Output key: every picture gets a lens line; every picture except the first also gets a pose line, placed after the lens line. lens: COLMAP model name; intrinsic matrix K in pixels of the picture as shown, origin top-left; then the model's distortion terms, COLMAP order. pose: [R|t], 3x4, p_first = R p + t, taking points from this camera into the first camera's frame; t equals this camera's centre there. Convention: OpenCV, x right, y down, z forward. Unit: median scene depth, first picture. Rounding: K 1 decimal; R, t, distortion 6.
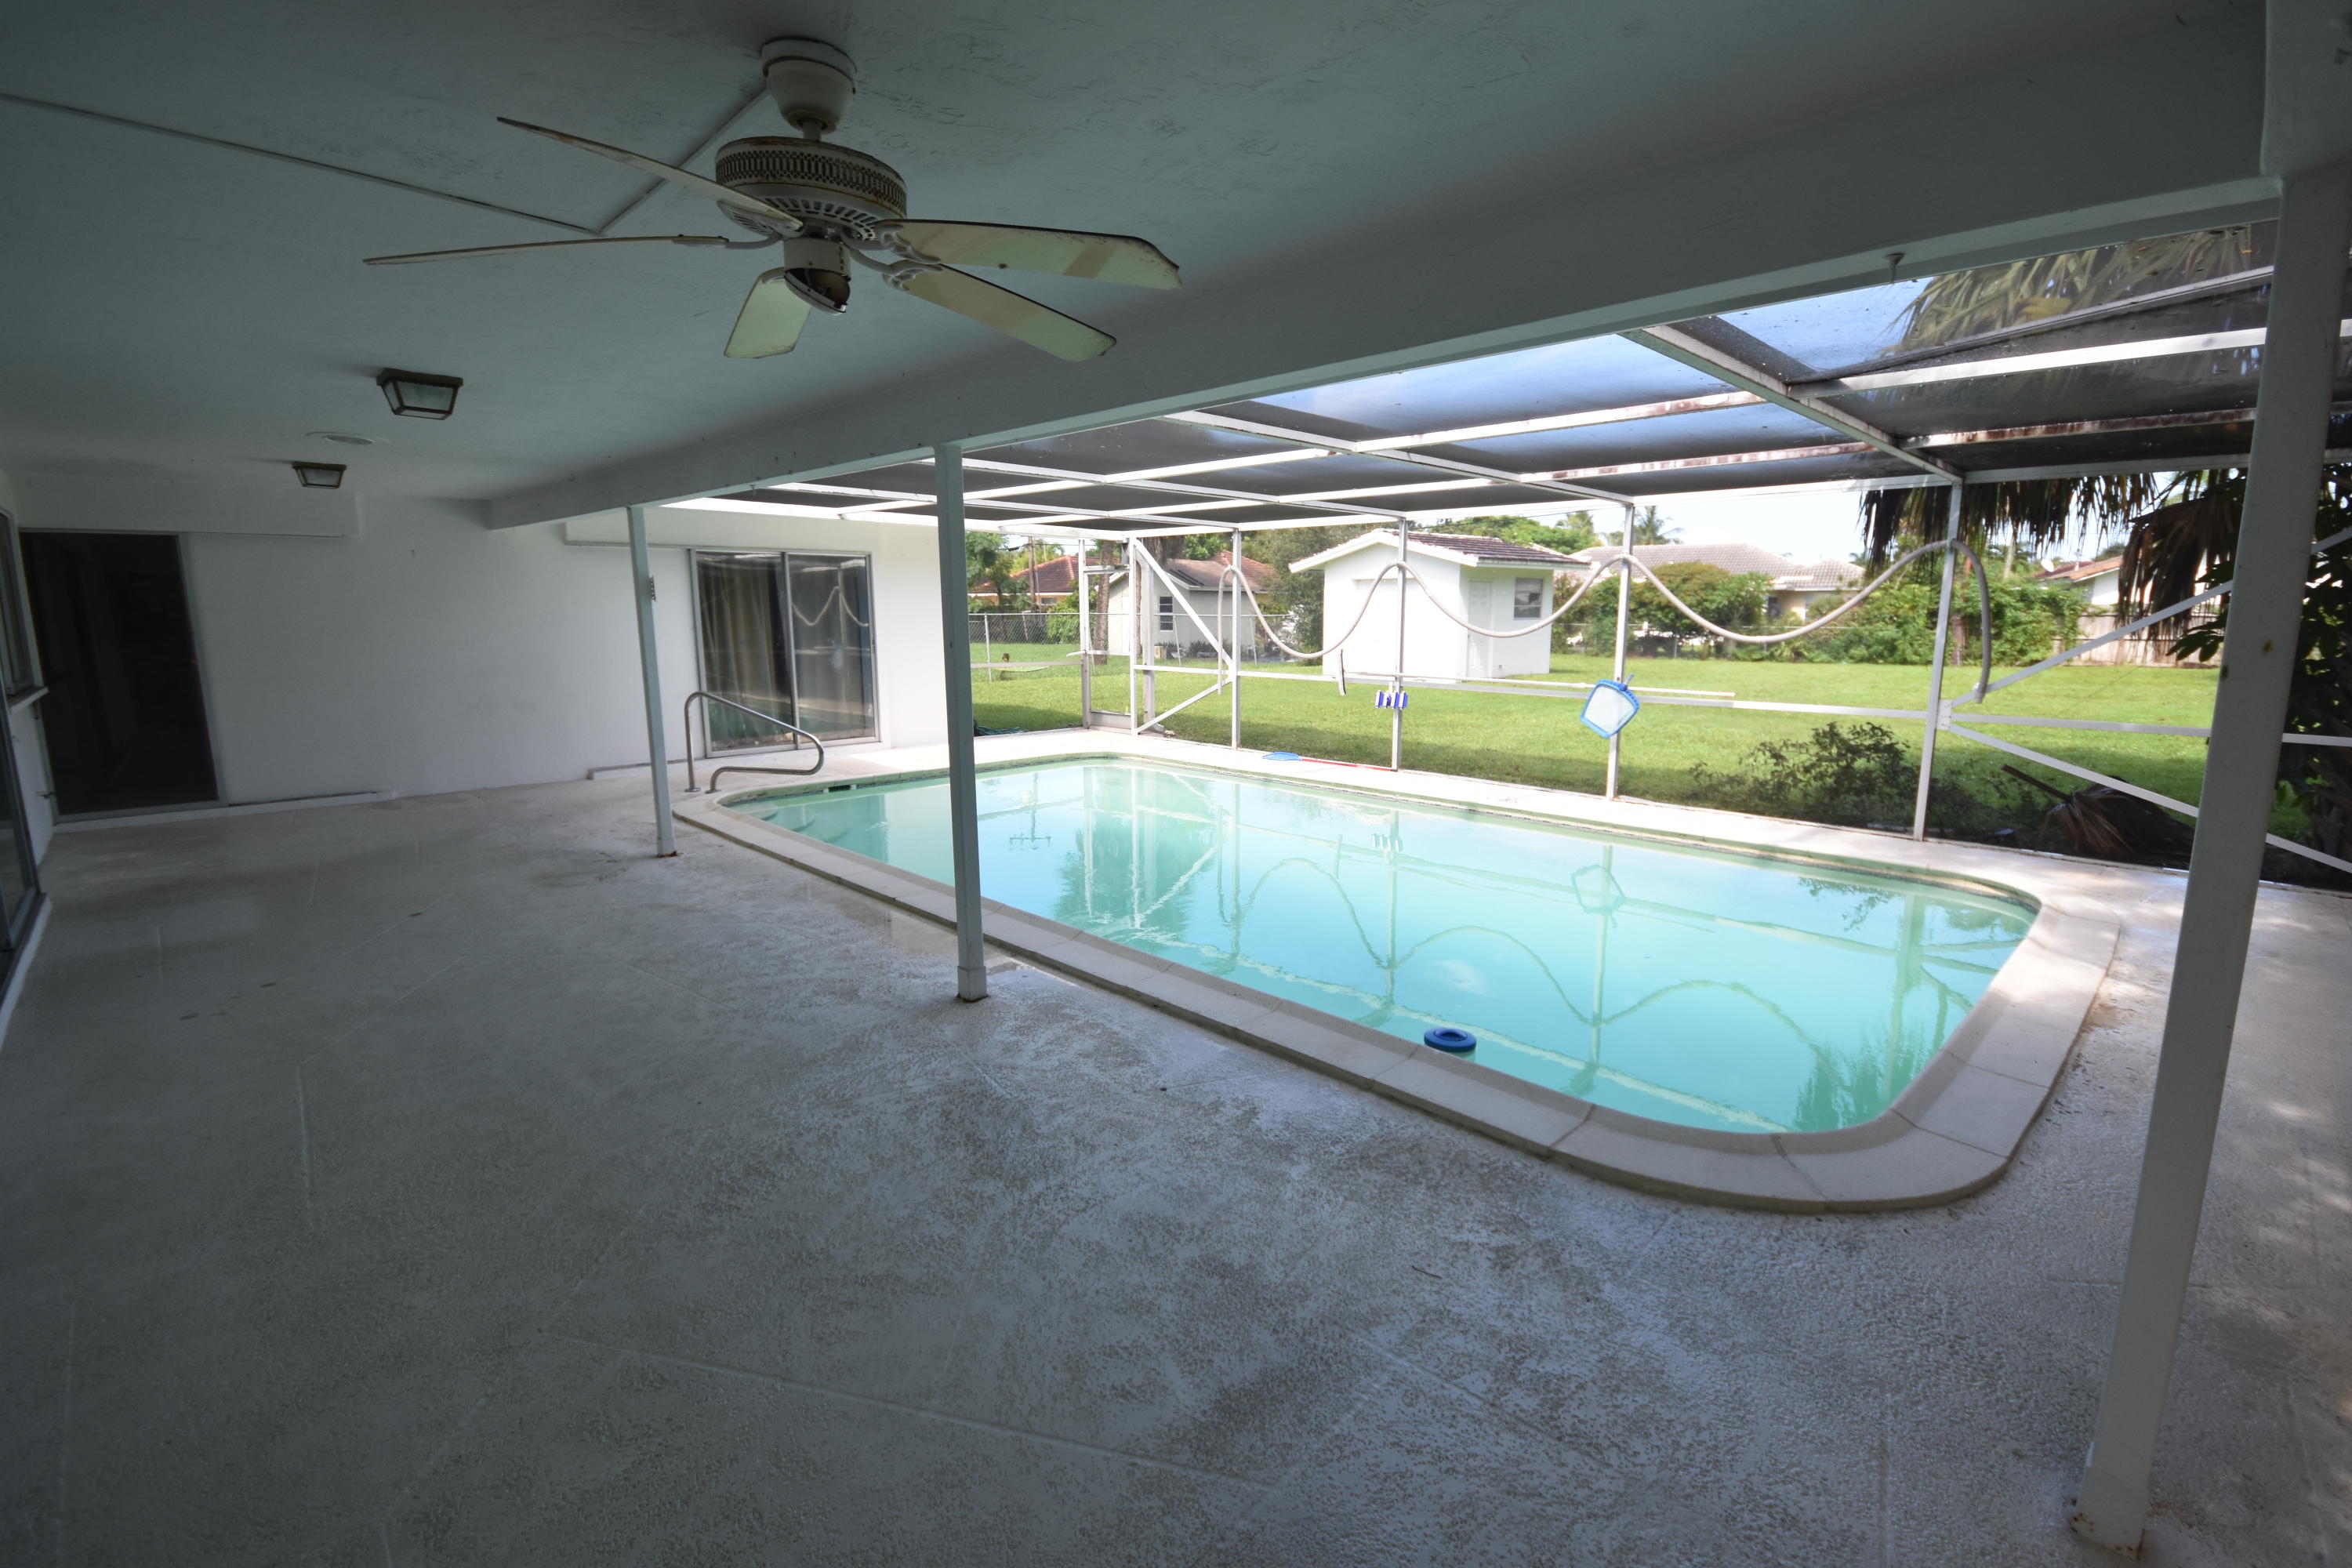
lens RADIAL K [[1032.2, 0, 1209.0], [0, 1032.2, 776.7], [0, 0, 1]] dist [0.001770, -0.008146]
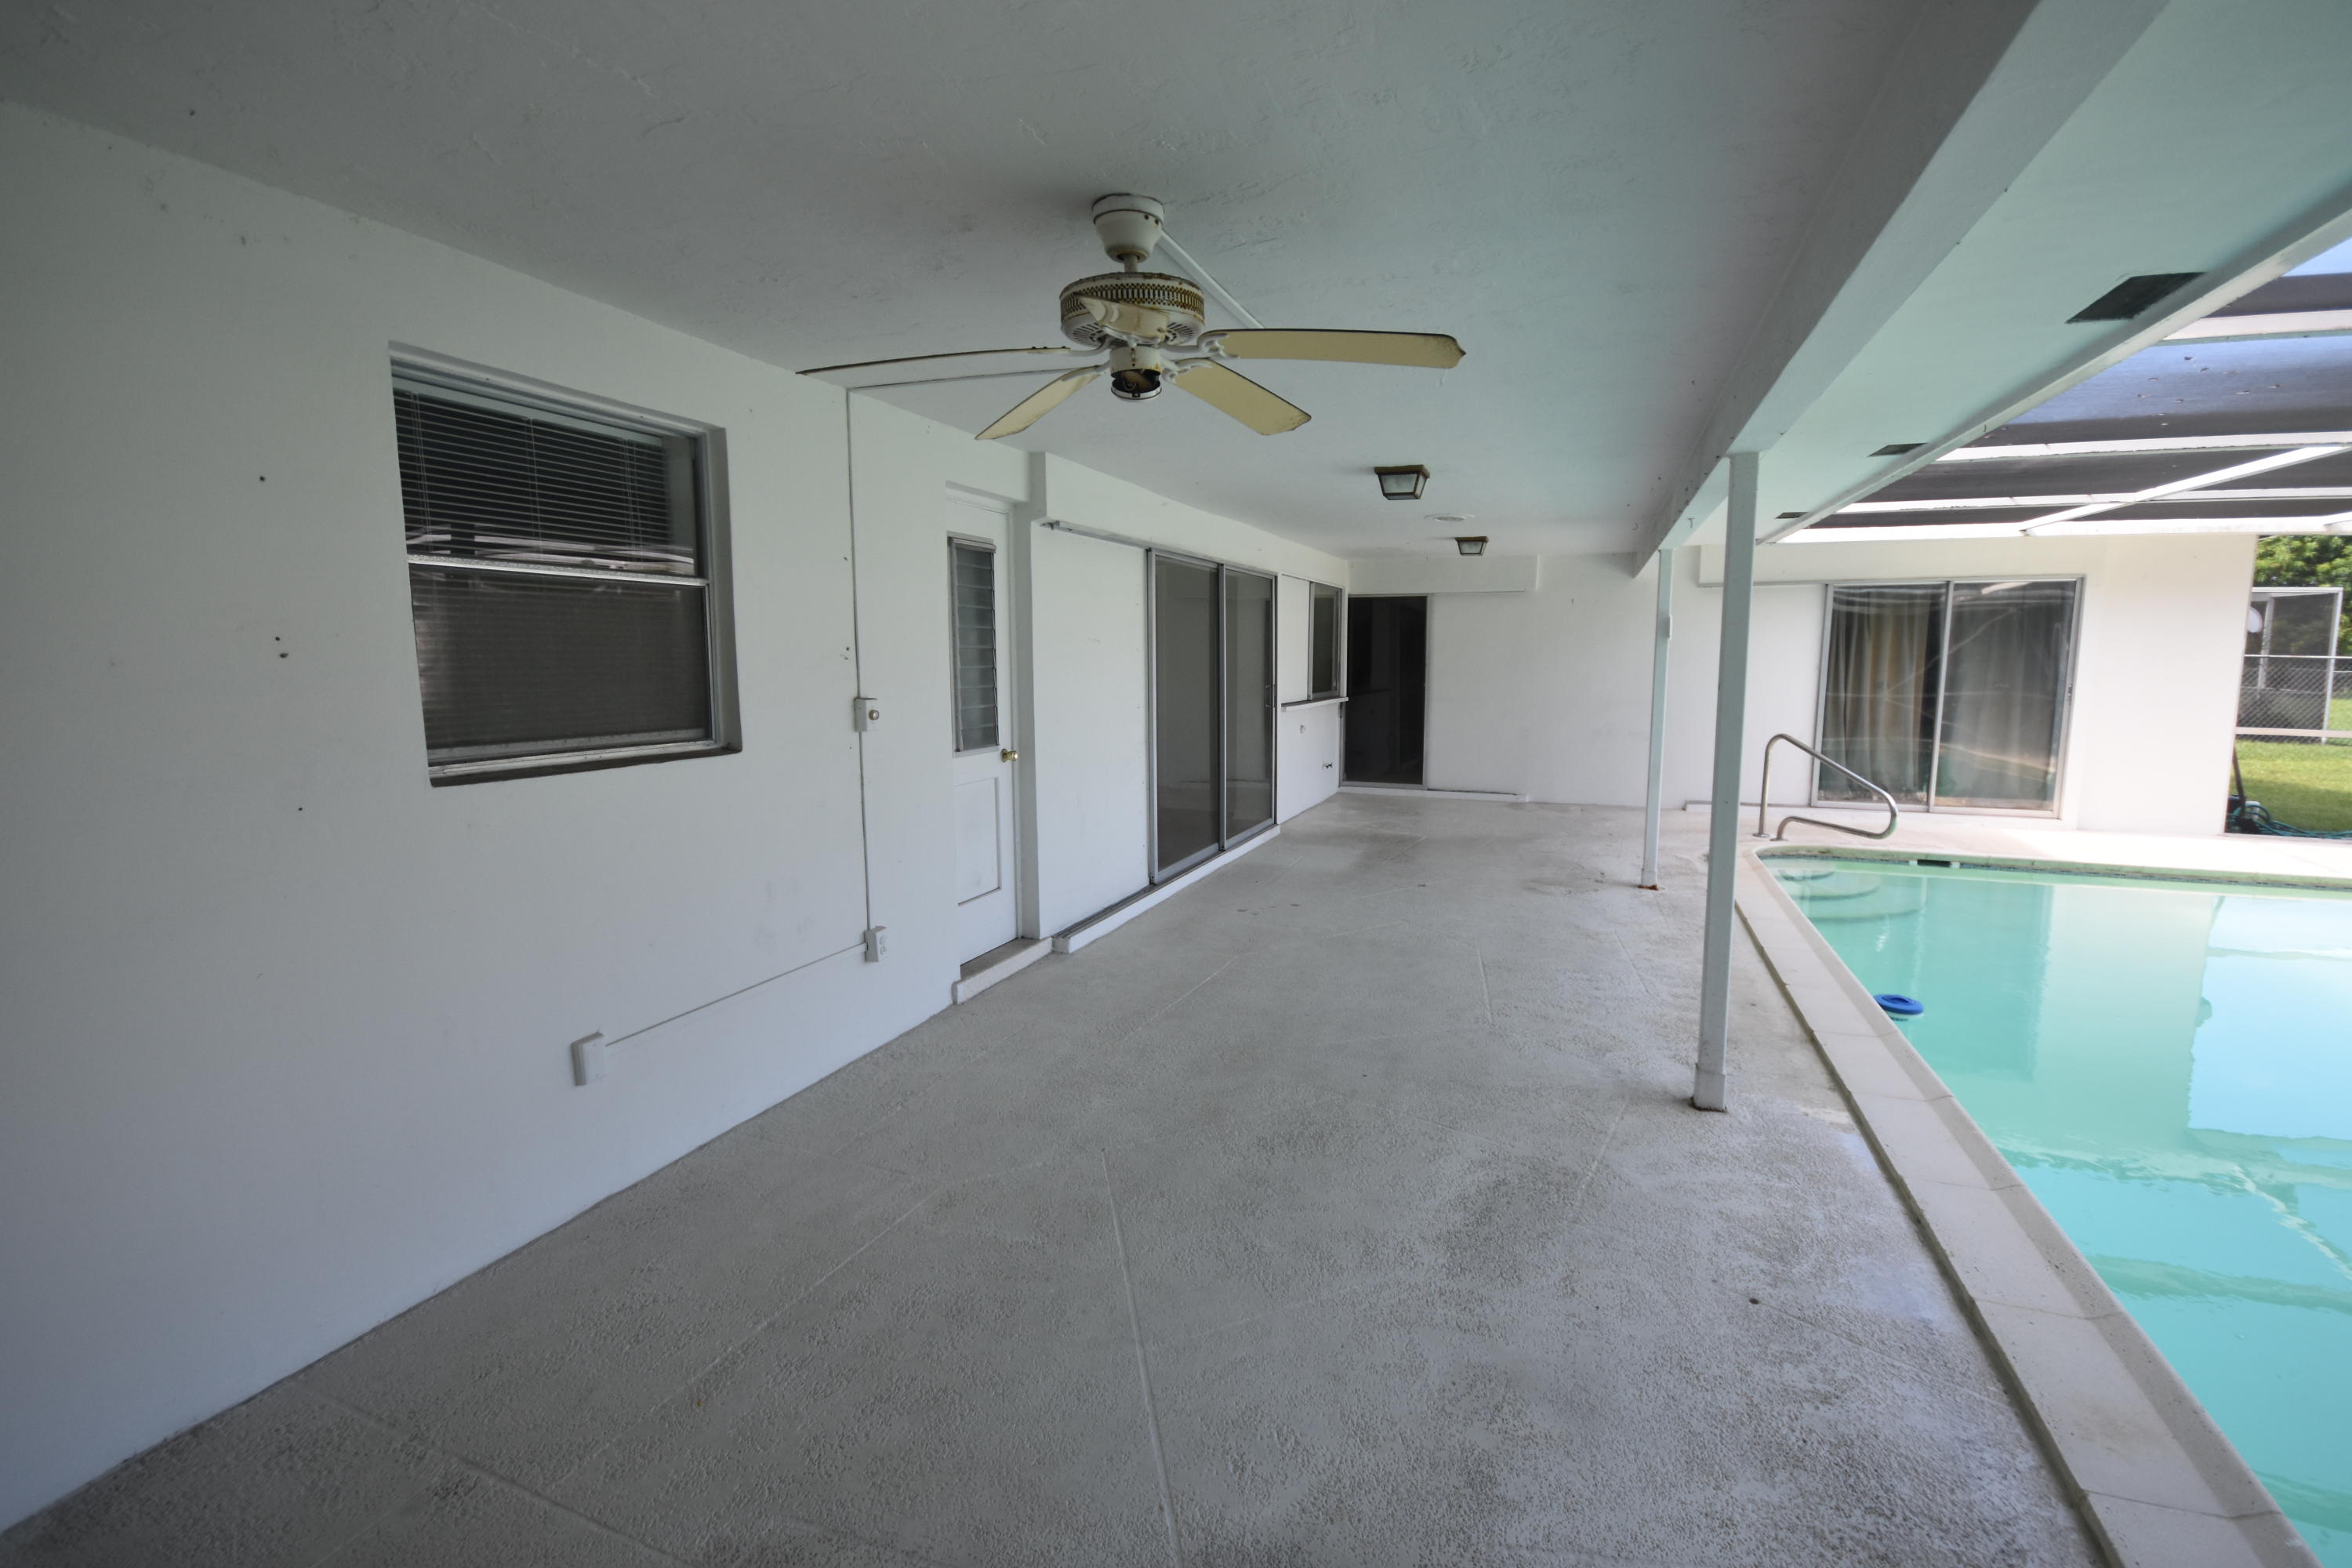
lens RADIAL K [[1032.2, 0, 1185.8], [0, 1032.2, 788.4], [0, 0, 1]] dist [0.001770, -0.008146]
pose [[0.400491, 0.120241, -0.908377, 0.250926], [-0.145097, 0.987167, 0.066699, -0.026813], [0.904740, 0.105091, 0.412798, 0.183075]]
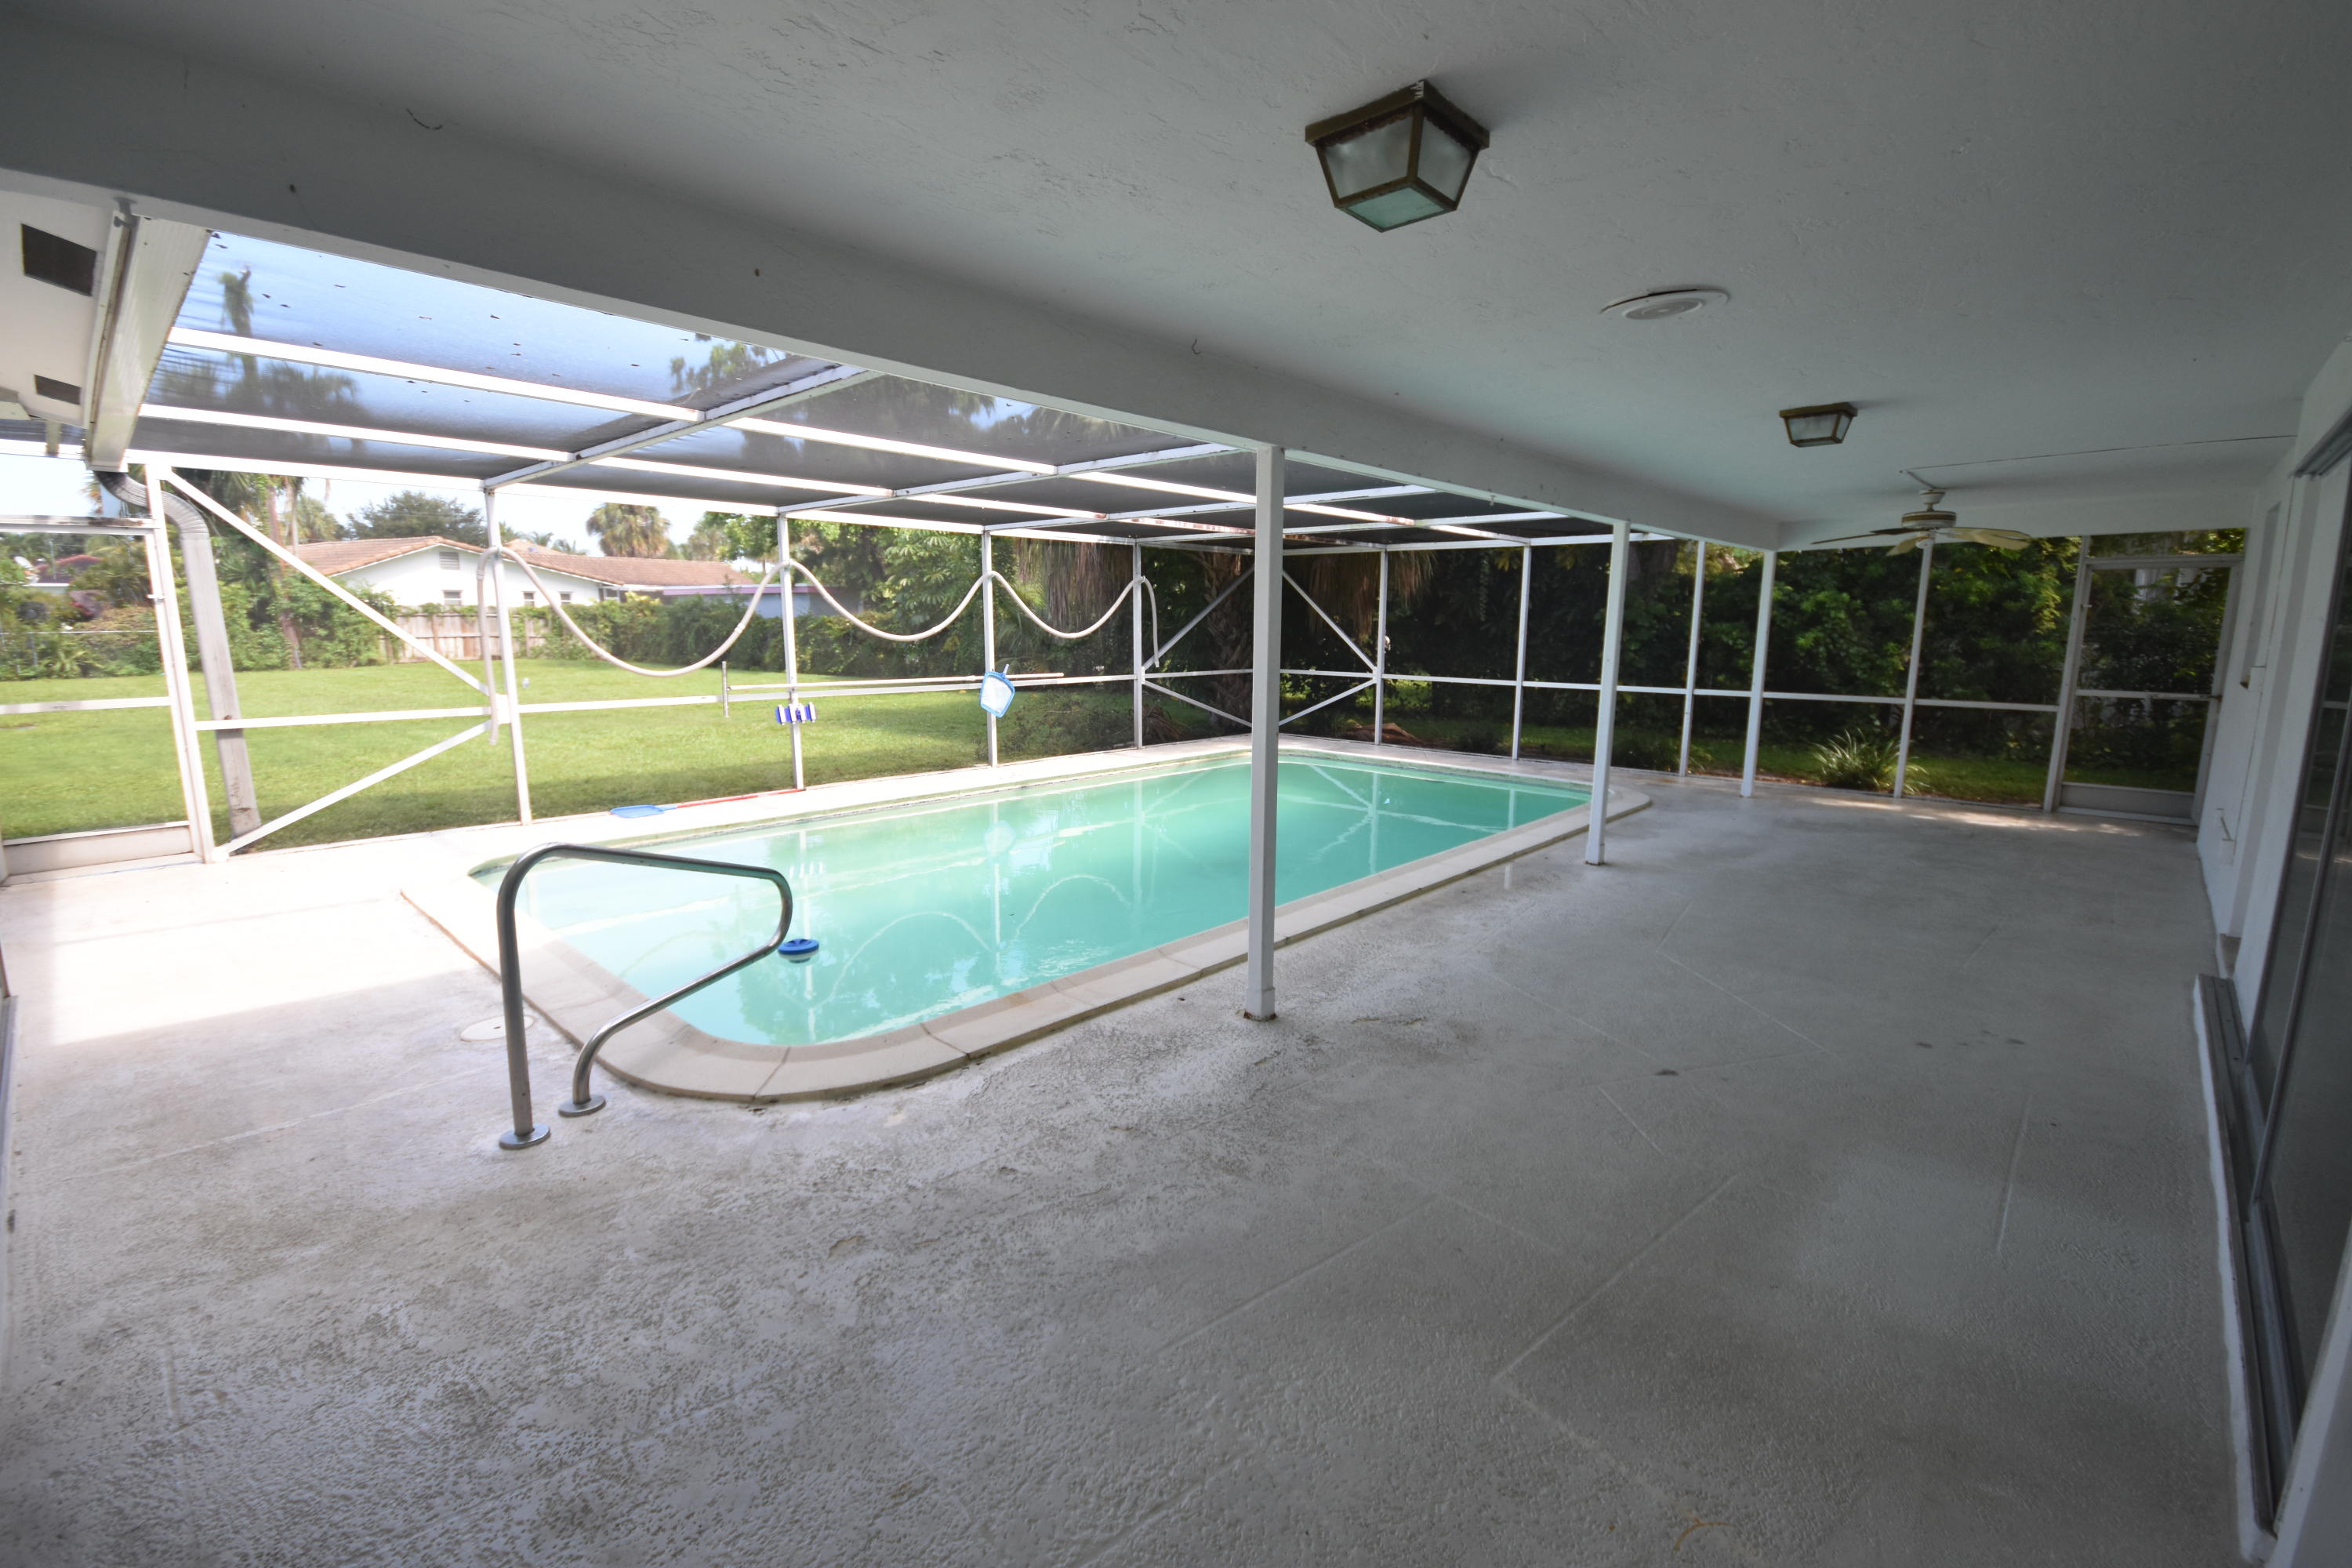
lens RADIAL K [[1032.2, 0, 1156.2], [0, 1032.2, 794.0], [0, 0, 1]] dist [0.001770, -0.008146]
pose [[-0.019262, -0.170408, 0.985185, -1.338841], [0.152383, 0.973356, 0.171341, -0.204068], [-0.988134, 0.153426, 0.007219, 1.240393]]
